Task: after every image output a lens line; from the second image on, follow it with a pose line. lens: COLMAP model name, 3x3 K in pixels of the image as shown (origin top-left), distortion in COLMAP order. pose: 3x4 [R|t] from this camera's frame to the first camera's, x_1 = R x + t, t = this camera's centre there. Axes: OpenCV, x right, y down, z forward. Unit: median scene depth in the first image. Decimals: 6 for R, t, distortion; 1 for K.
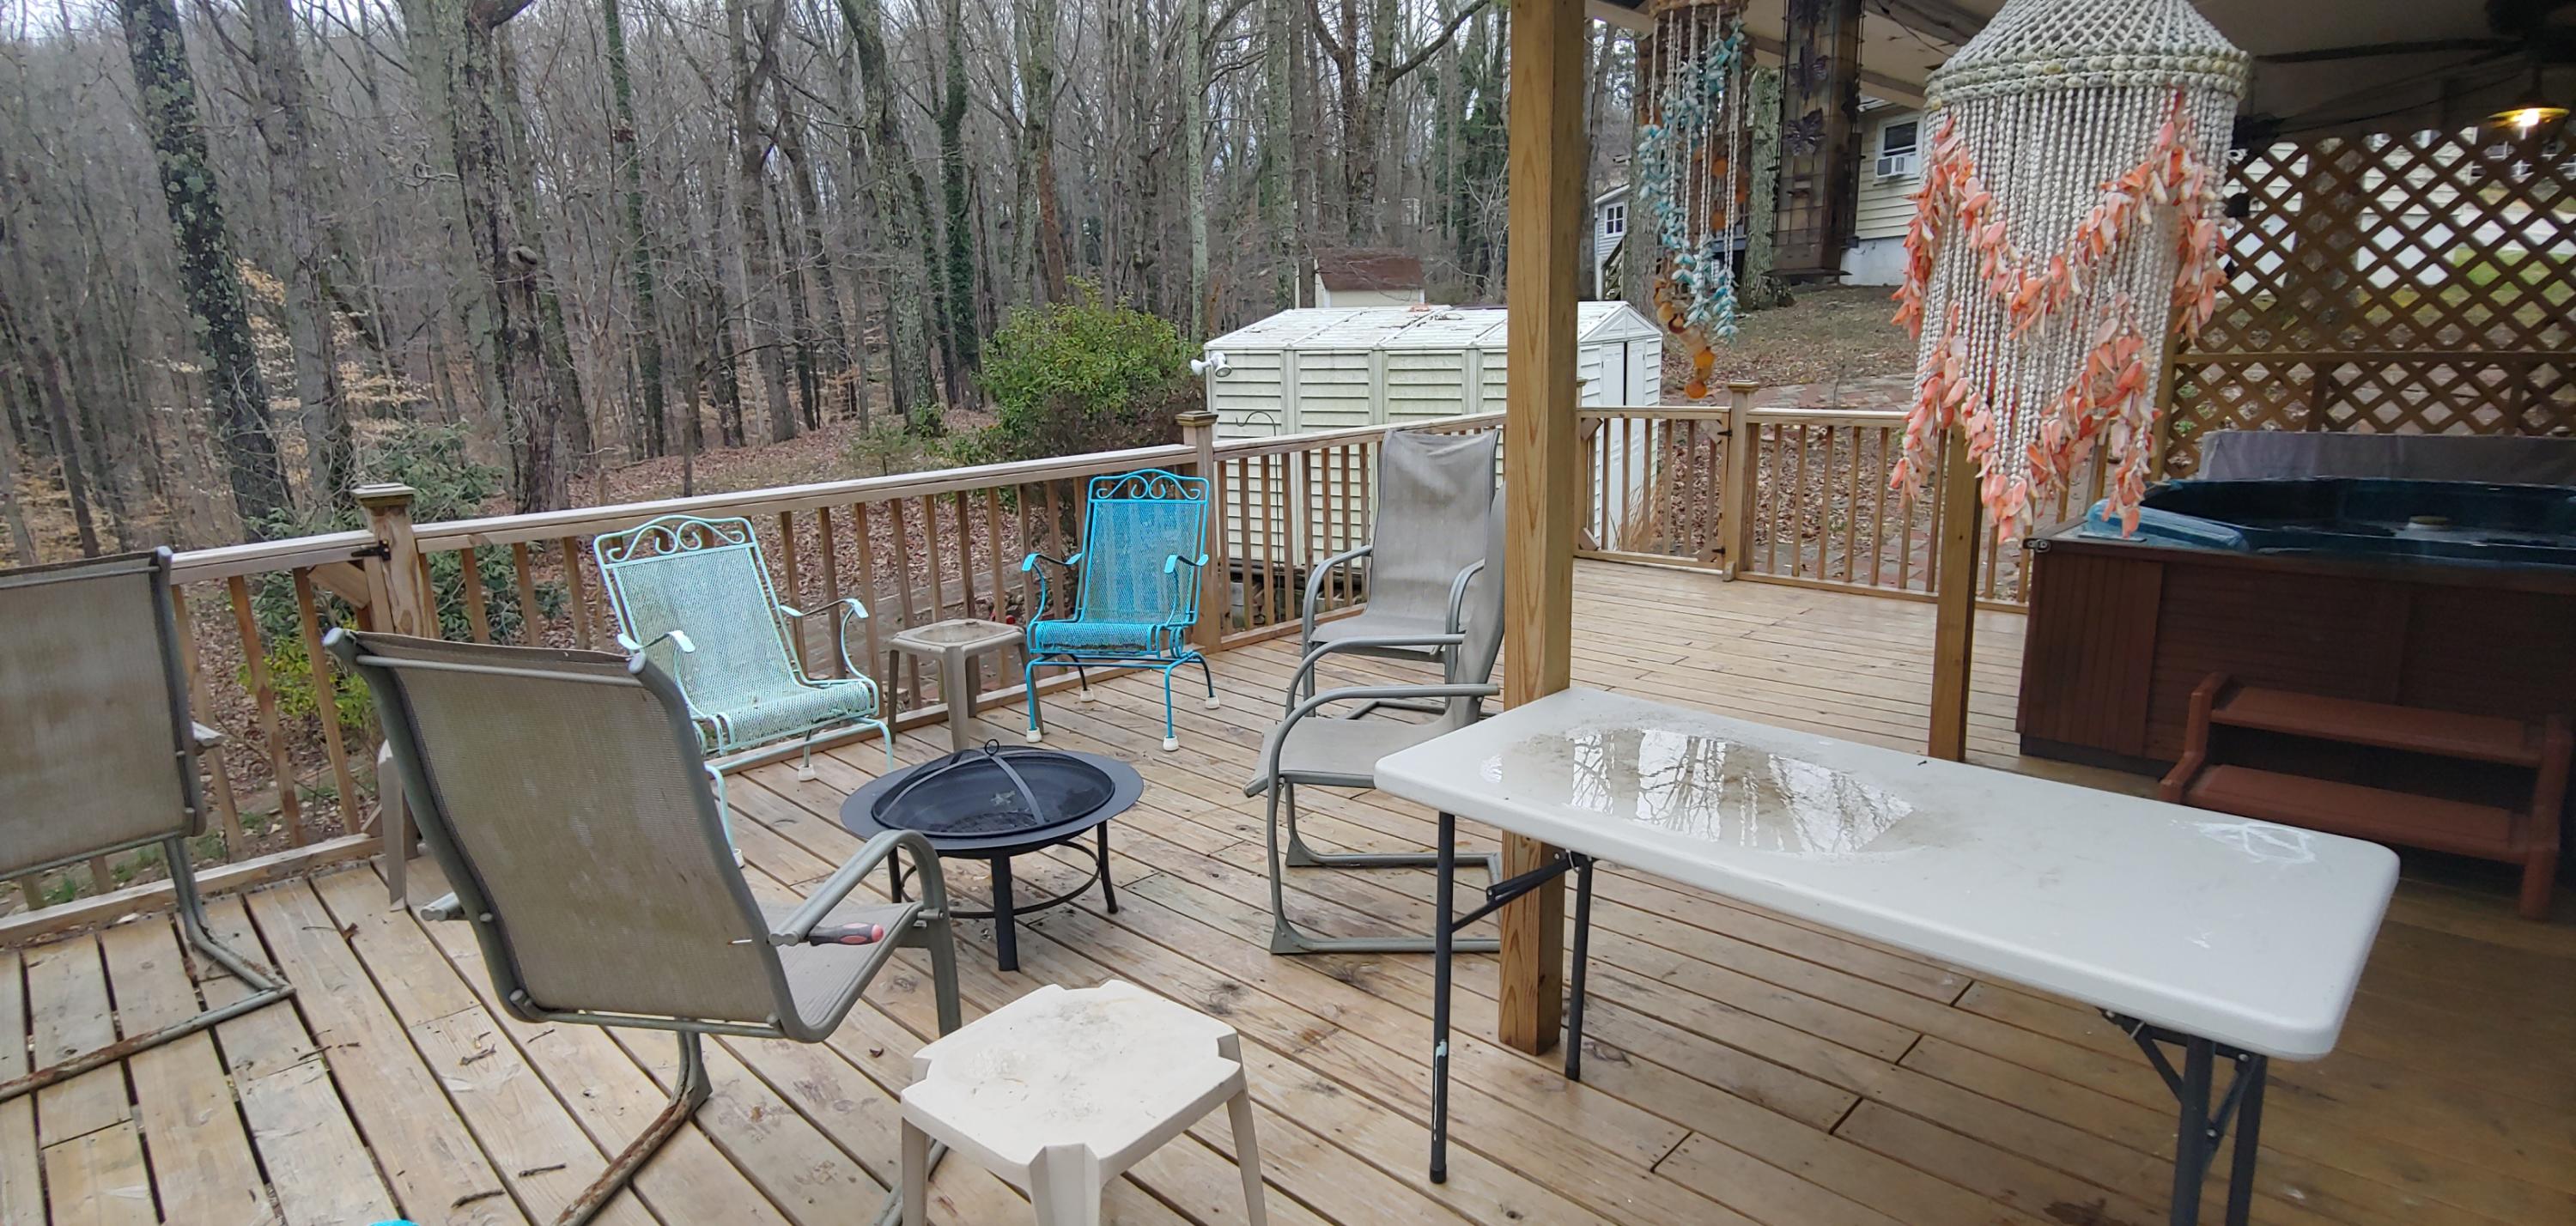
lens RADIAL K [[1294.1, 0, 1292.6], [0, 1294.1, 634.5], [0, 0, 1]] dist [-0.012683, -0.002936]
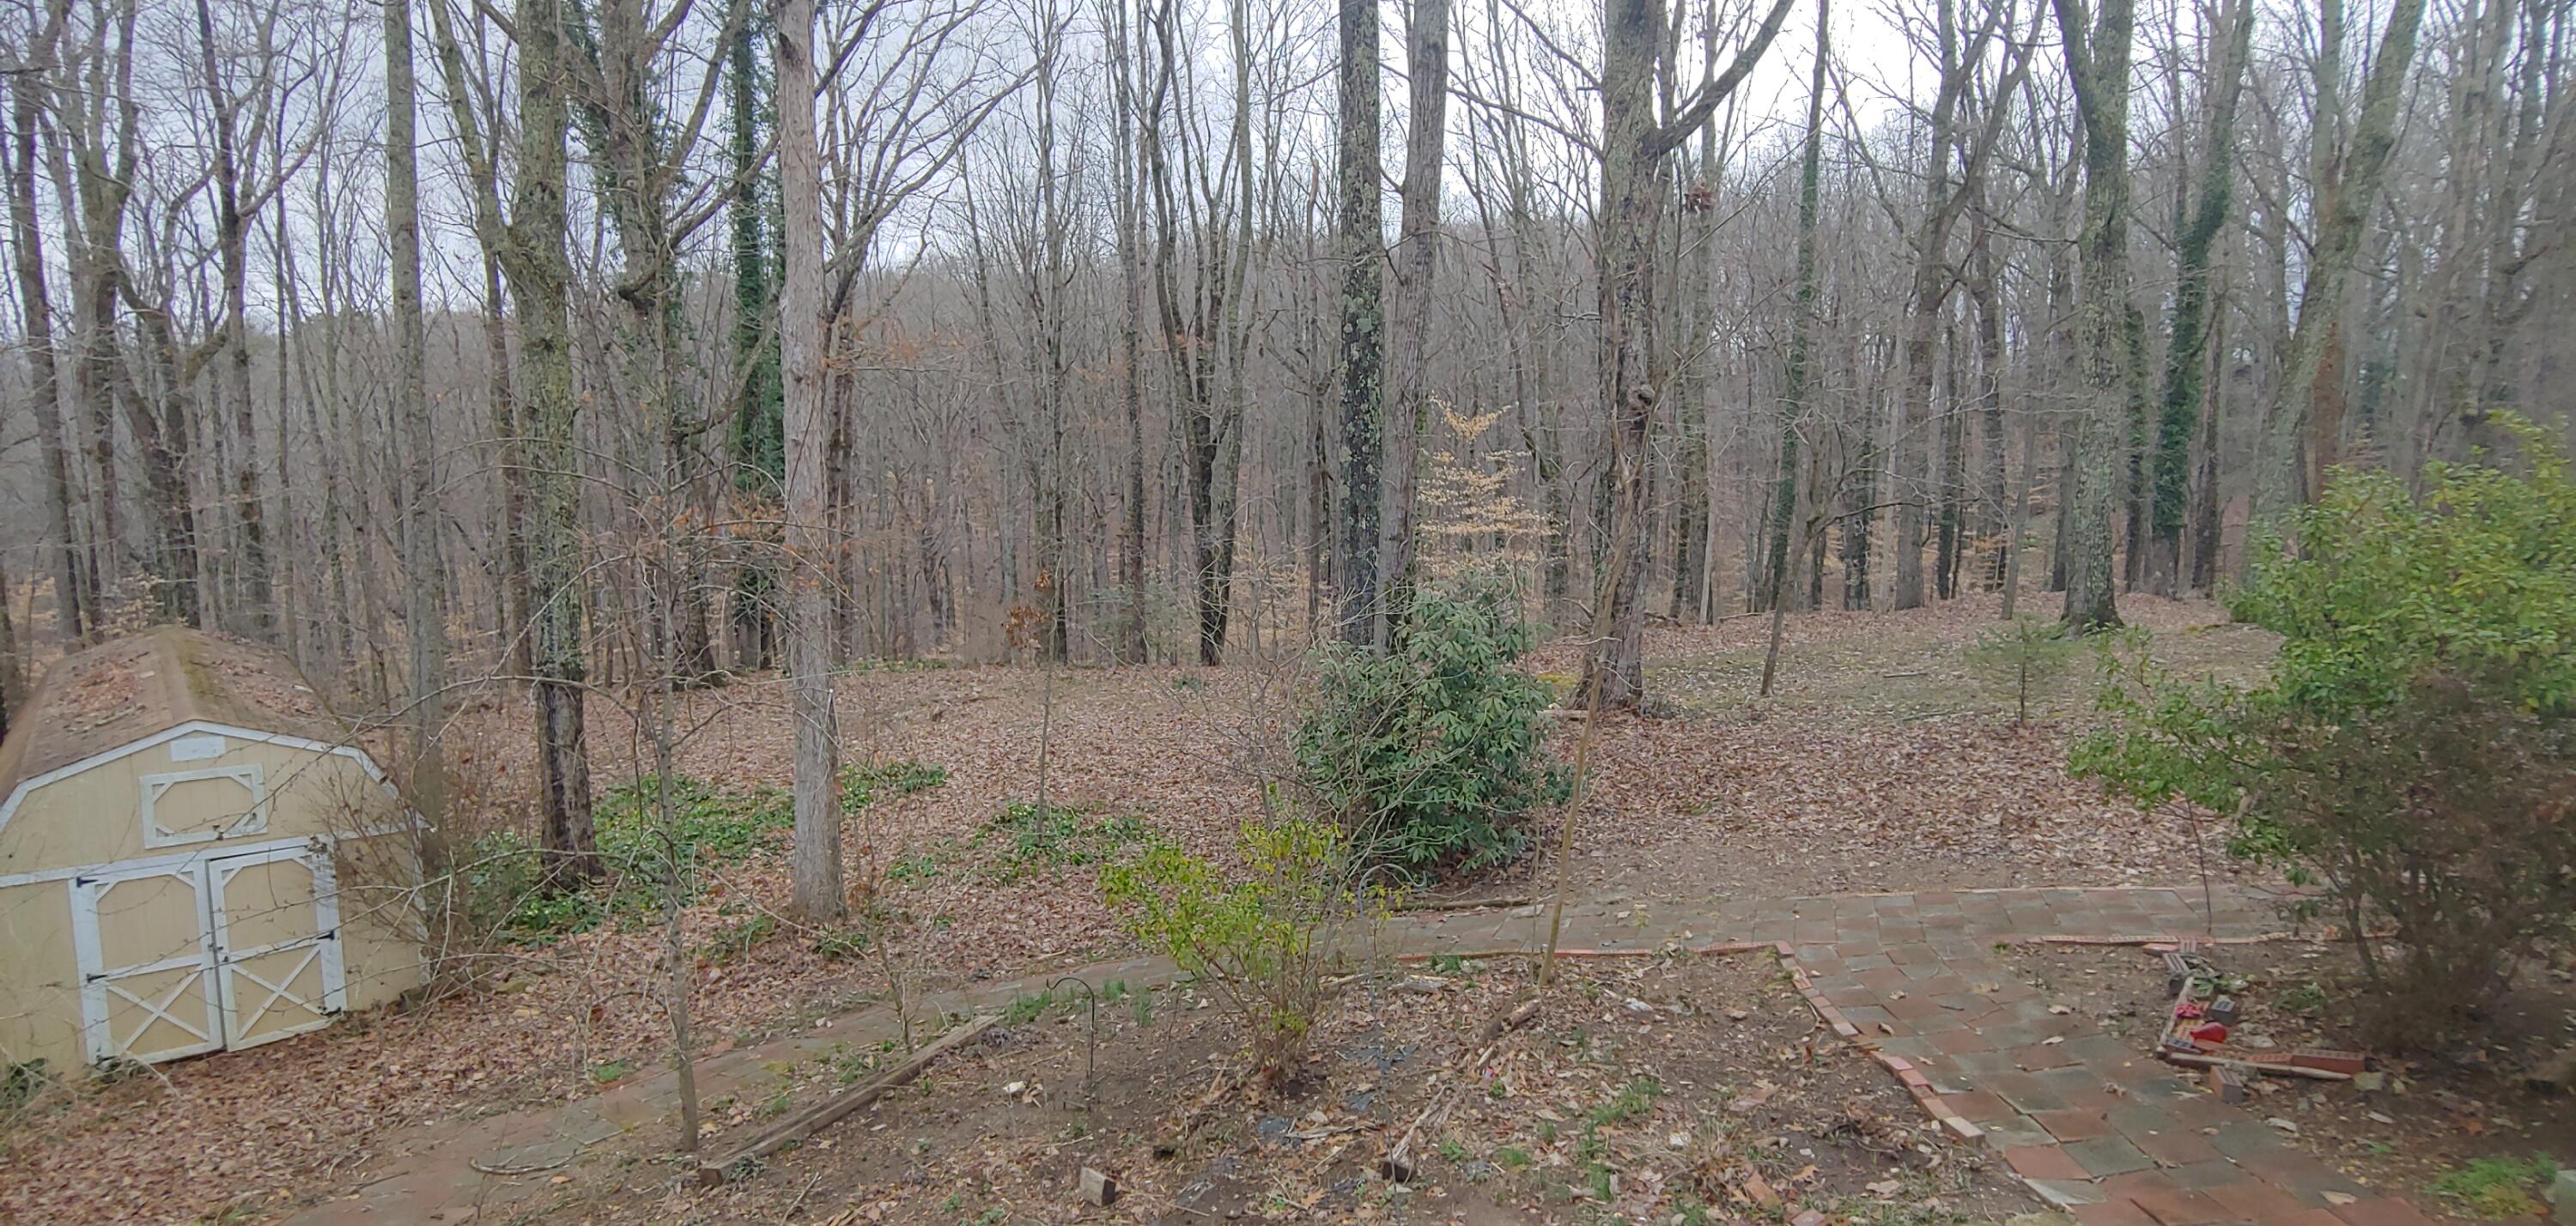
lens RADIAL K [[1294.1, 0, 1288.0], [0, 1294.1, 638.6], [0, 0, 1]] dist [-0.012683, -0.002936]
pose [[0.671867, 0.129430, -0.729276, -0.039414], [-0.208610, 0.977821, -0.018648, -0.029665], [0.710688, 0.164663, 0.683966, 0.120059]]
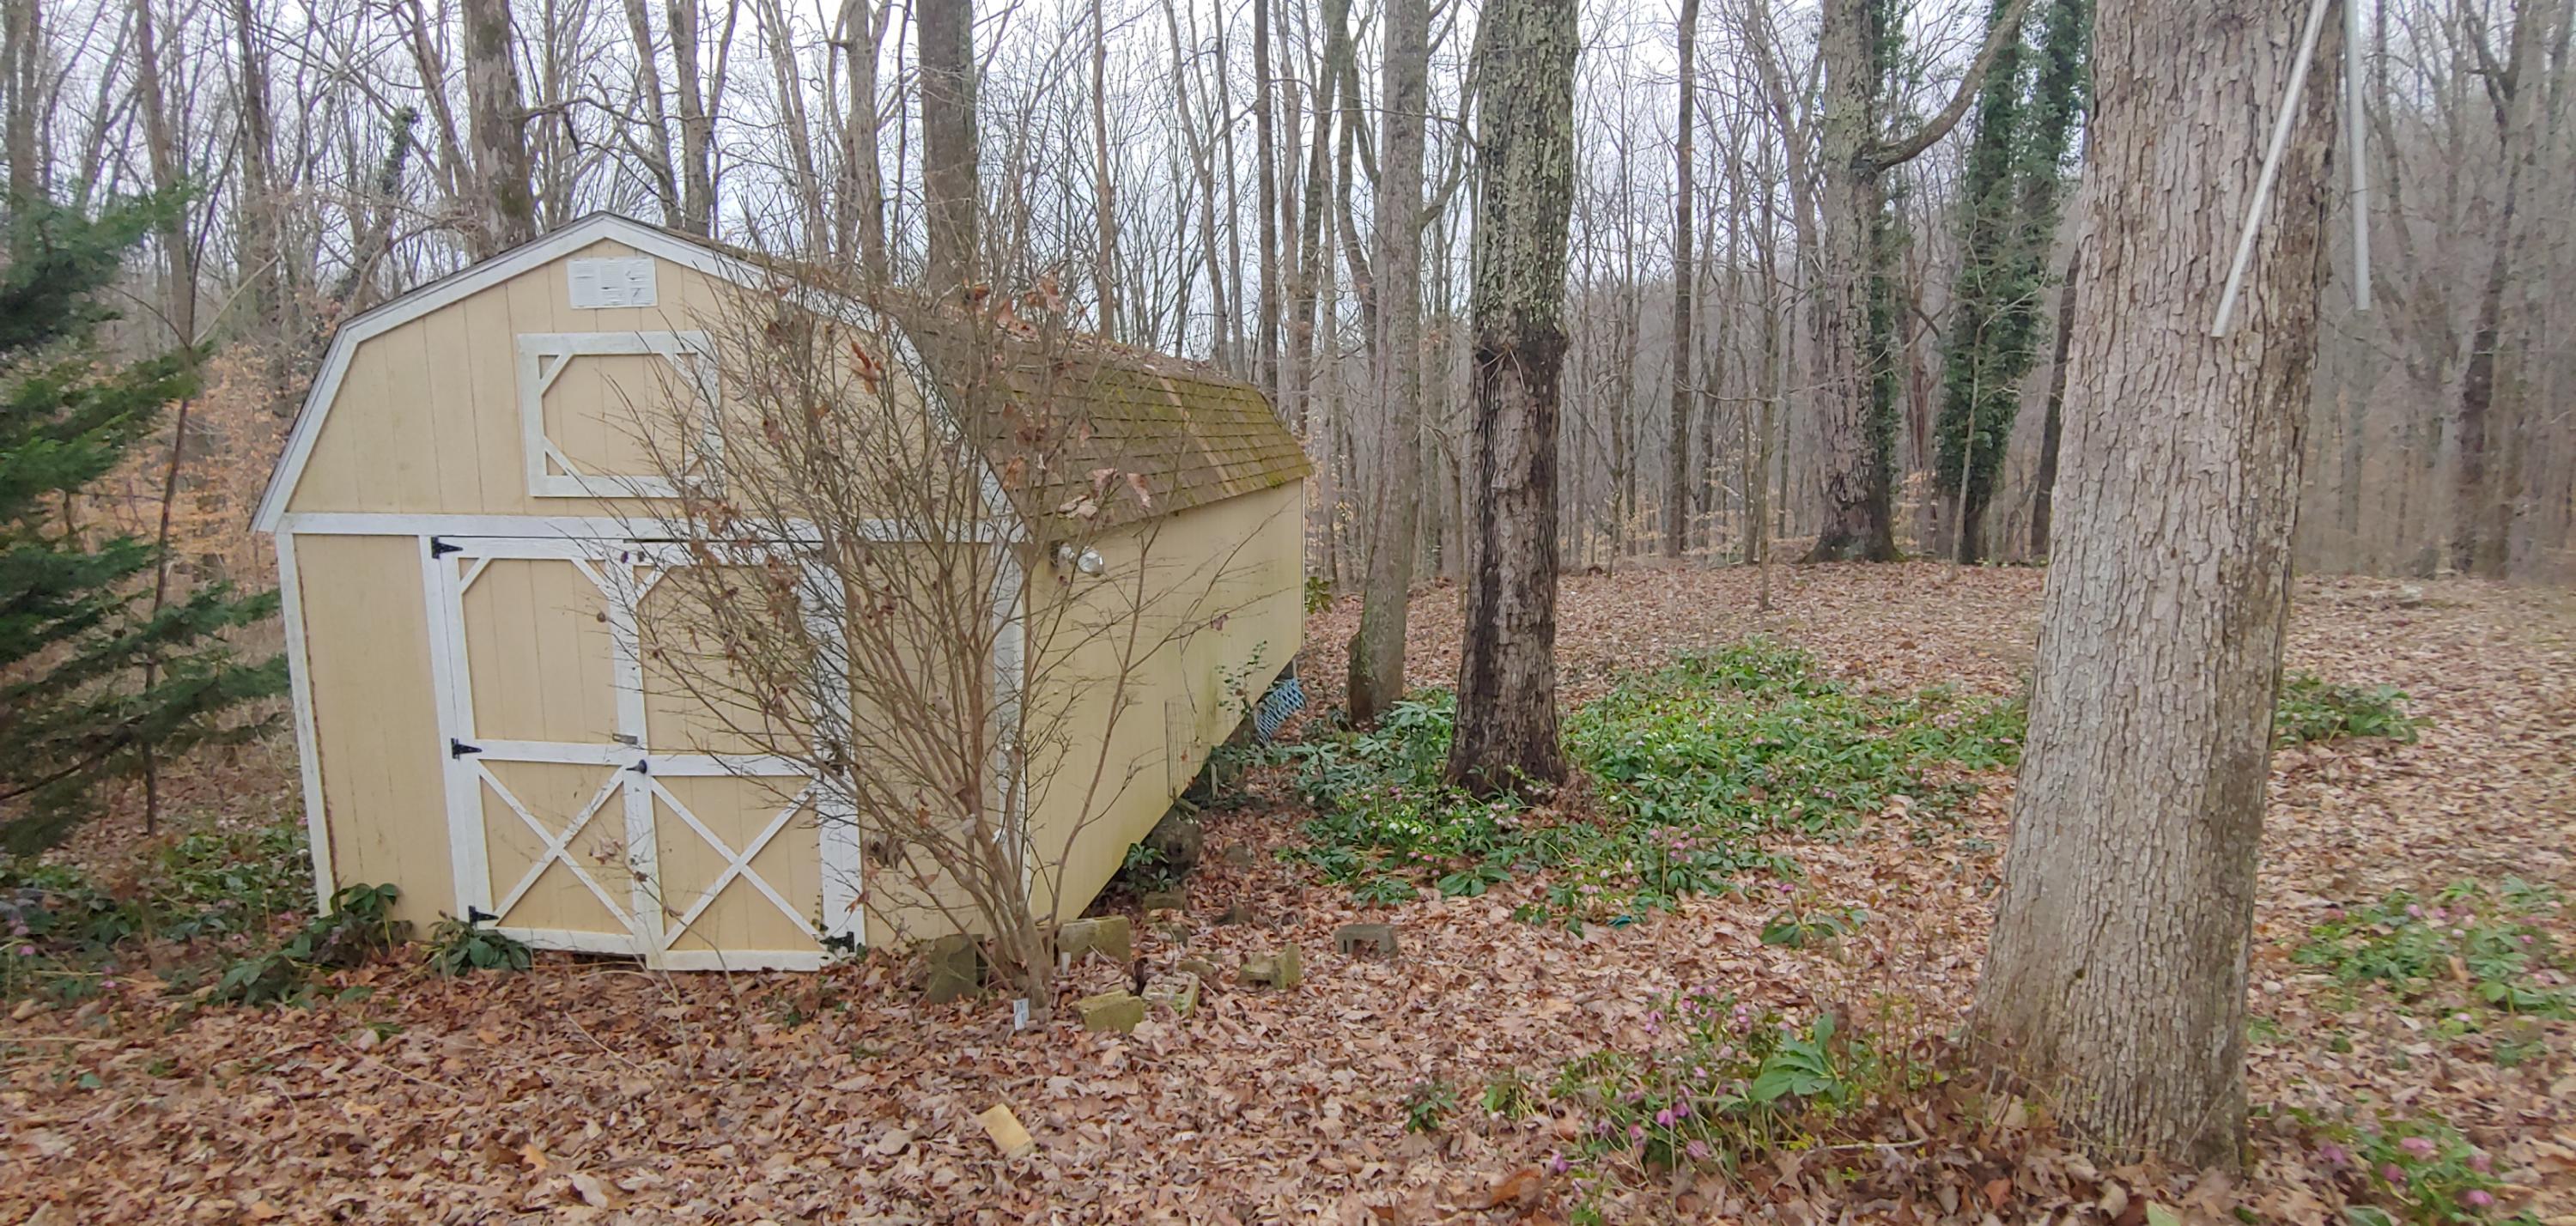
lens RADIAL K [[1294.1, 0, 1298.0], [0, 1294.1, 627.6], [0, 0, 1]] dist [-0.012683, -0.002936]
pose [[-0.135367, 0.172380, -0.975685, -0.393692], [-0.233960, 0.951340, 0.200538, 0.056769], [0.962776, 0.255417, -0.088450, 0.280647]]
